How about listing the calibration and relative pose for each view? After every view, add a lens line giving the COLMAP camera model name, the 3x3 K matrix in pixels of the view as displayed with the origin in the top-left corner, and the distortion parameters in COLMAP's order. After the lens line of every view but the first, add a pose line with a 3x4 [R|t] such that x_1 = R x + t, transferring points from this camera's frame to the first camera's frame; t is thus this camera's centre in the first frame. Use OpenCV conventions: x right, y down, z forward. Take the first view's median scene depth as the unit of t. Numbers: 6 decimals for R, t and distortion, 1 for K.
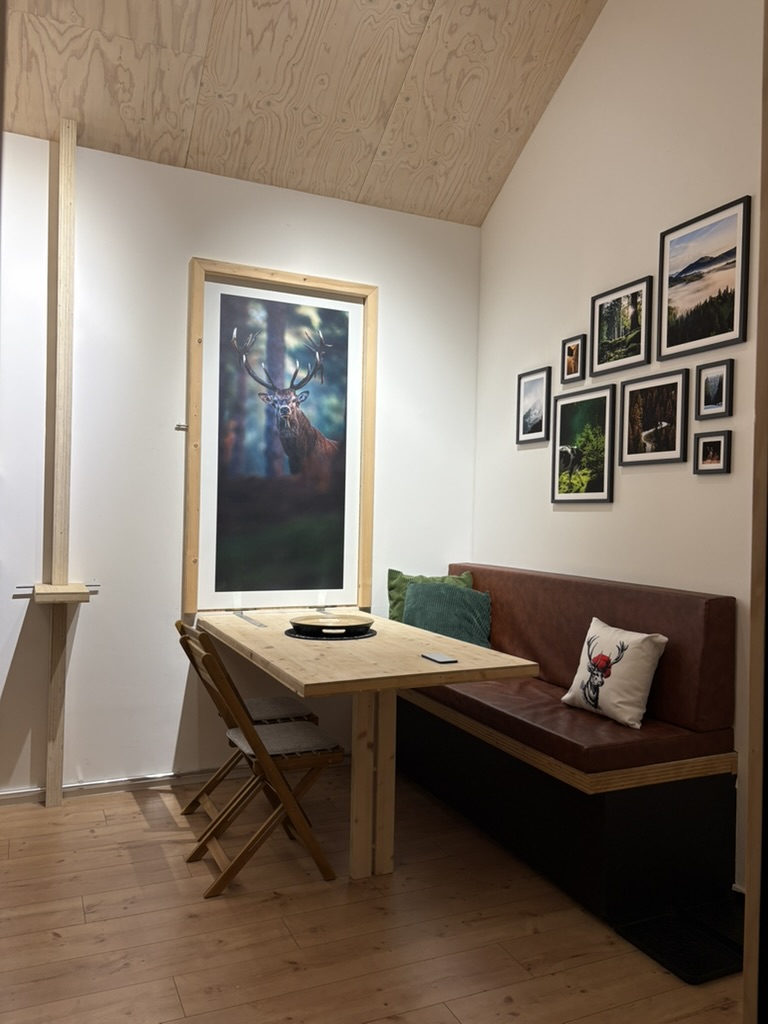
lens RADIAL K [[792.6, 0, 381.2], [0, 792.6, 517.3], [0, 0, 1]] dist [0.072124, -0.051908]
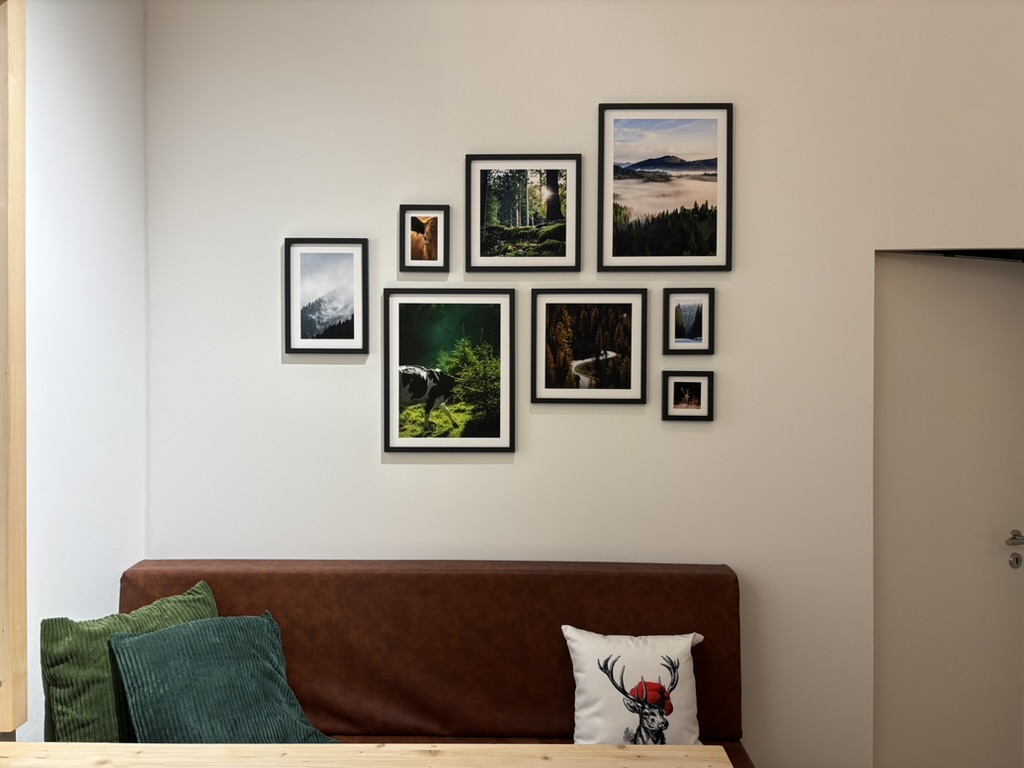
lens RADIAL K [[792.6, 0, 510.7], [0, 792.6, 387.1], [0, 0, 1]] dist [0.072124, -0.051908]
pose [[0.428140, -0.035415, 0.903018, -0.422676], [0.006361, 0.999325, 0.036176, -0.121807], [-0.903690, -0.009744, 0.428076, 0.816794]]
